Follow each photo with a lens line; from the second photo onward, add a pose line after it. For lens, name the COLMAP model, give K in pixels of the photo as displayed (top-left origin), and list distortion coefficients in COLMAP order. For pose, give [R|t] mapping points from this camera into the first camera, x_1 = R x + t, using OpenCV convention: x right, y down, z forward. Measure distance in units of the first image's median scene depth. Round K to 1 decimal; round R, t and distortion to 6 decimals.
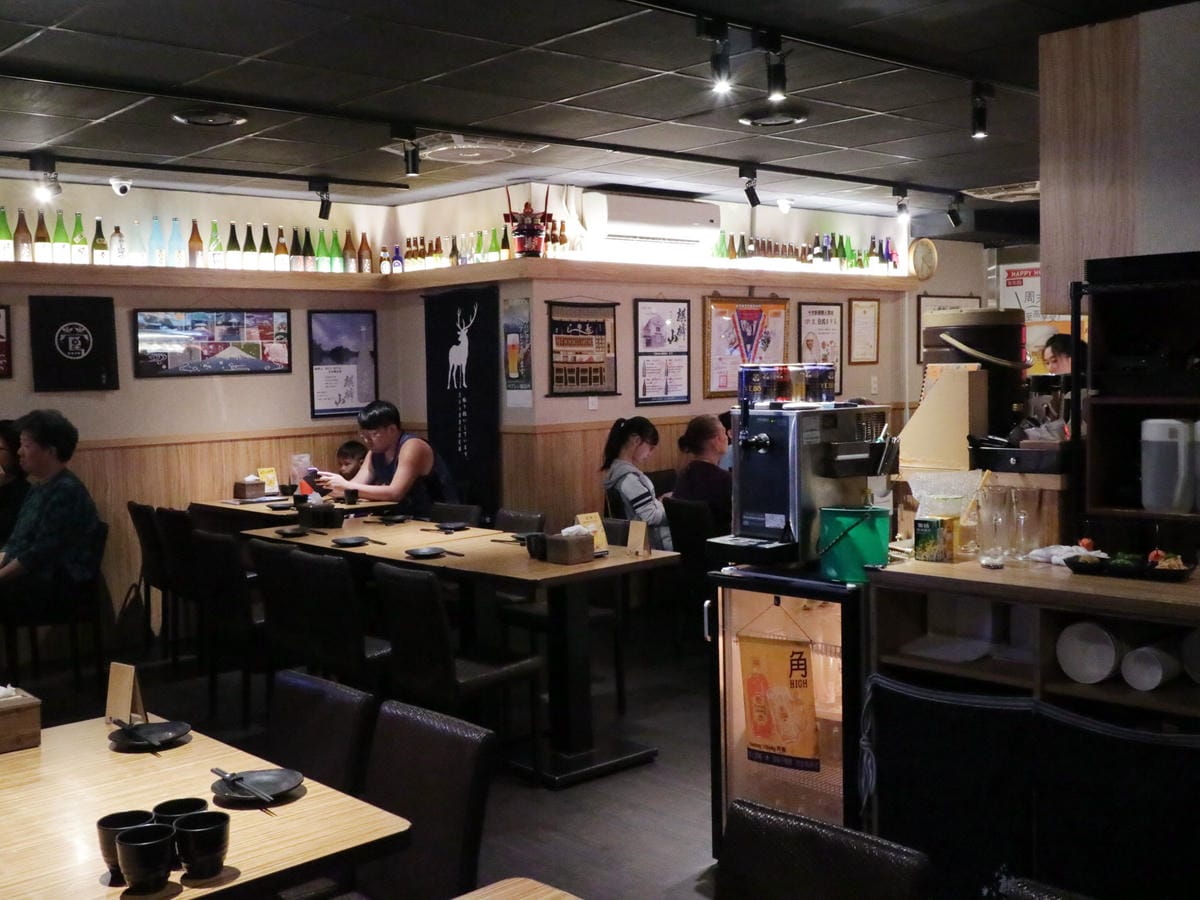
lens RADIAL K [[1323.1, 0, 620.0], [0, 1323.1, 444.7], [0, 0, 1]] dist [0.000982, 0.009242]
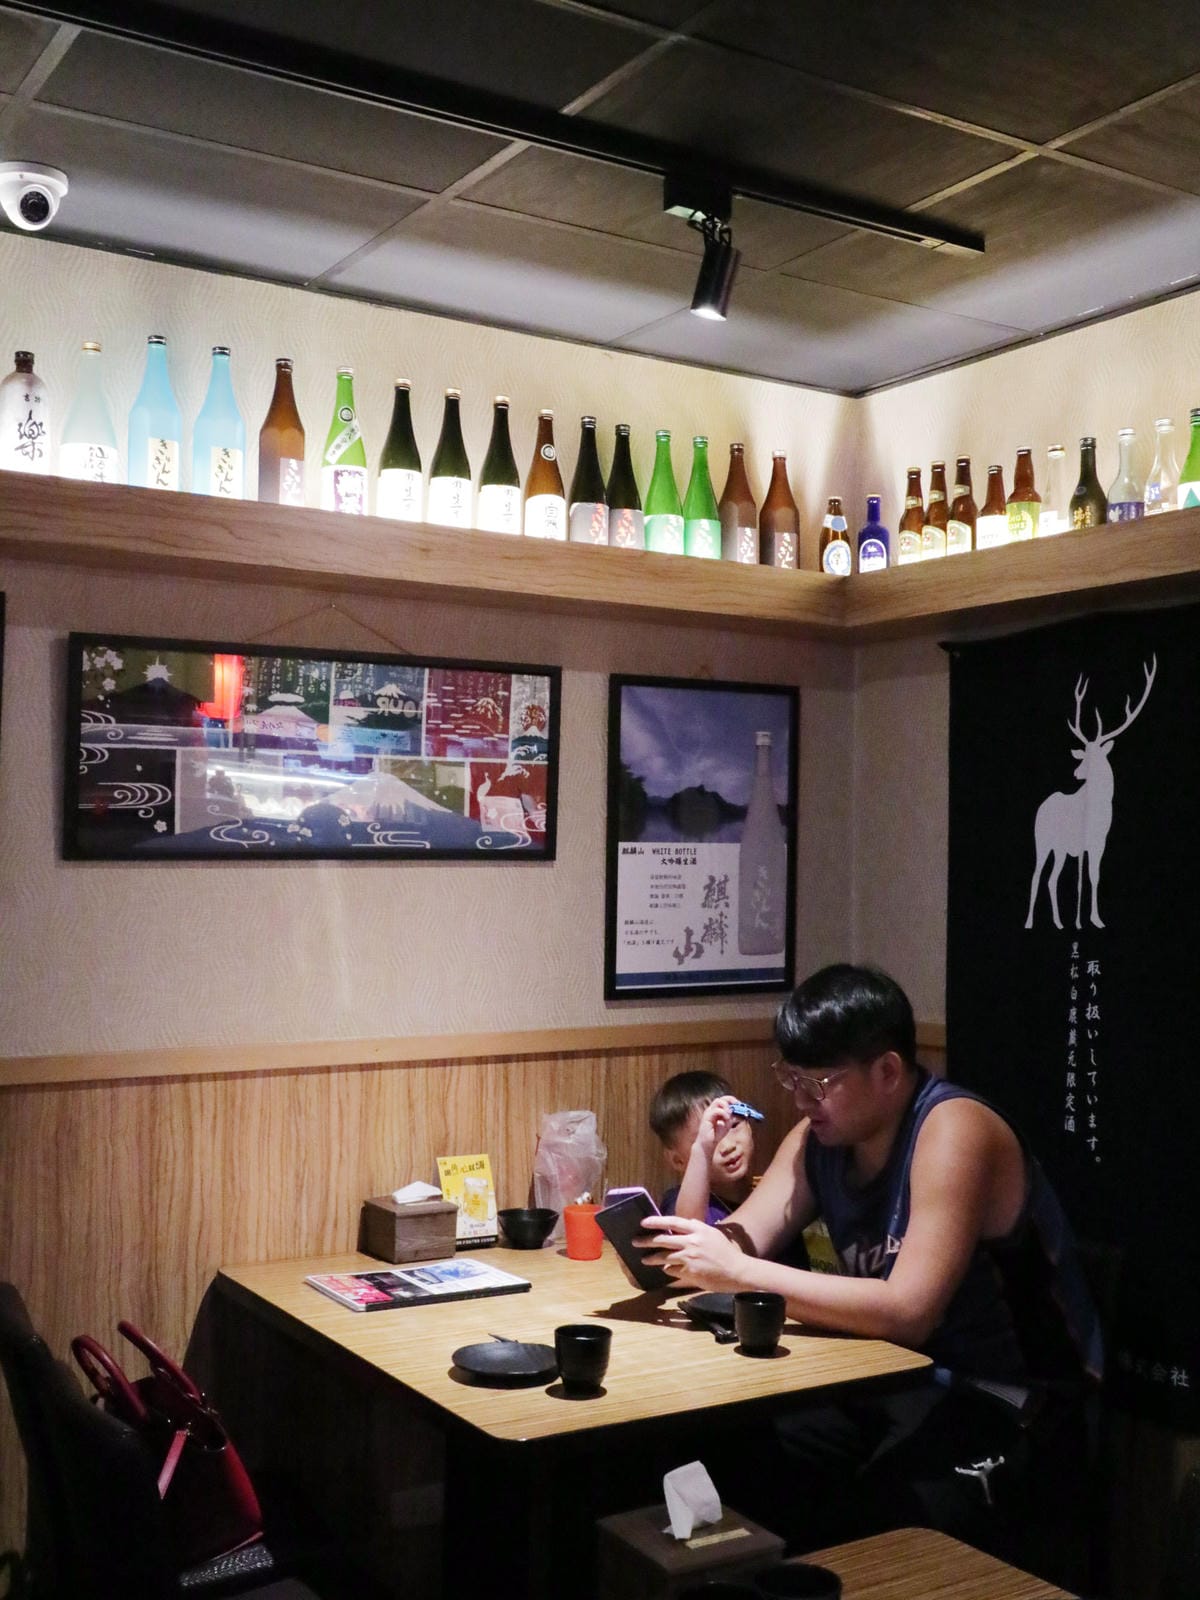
lens RADIAL K [[1764.1, 0, 600.0], [0, 1764.1, 800.0], [0, 0, 1]] dist [0.000982, 0.009242]
pose [[0.980733, 0.029323, -0.193140, -0.153562], [-0.047153, 0.994970, -0.088376, -0.031171], [0.189577, 0.095780, 0.977183, 0.575033]]
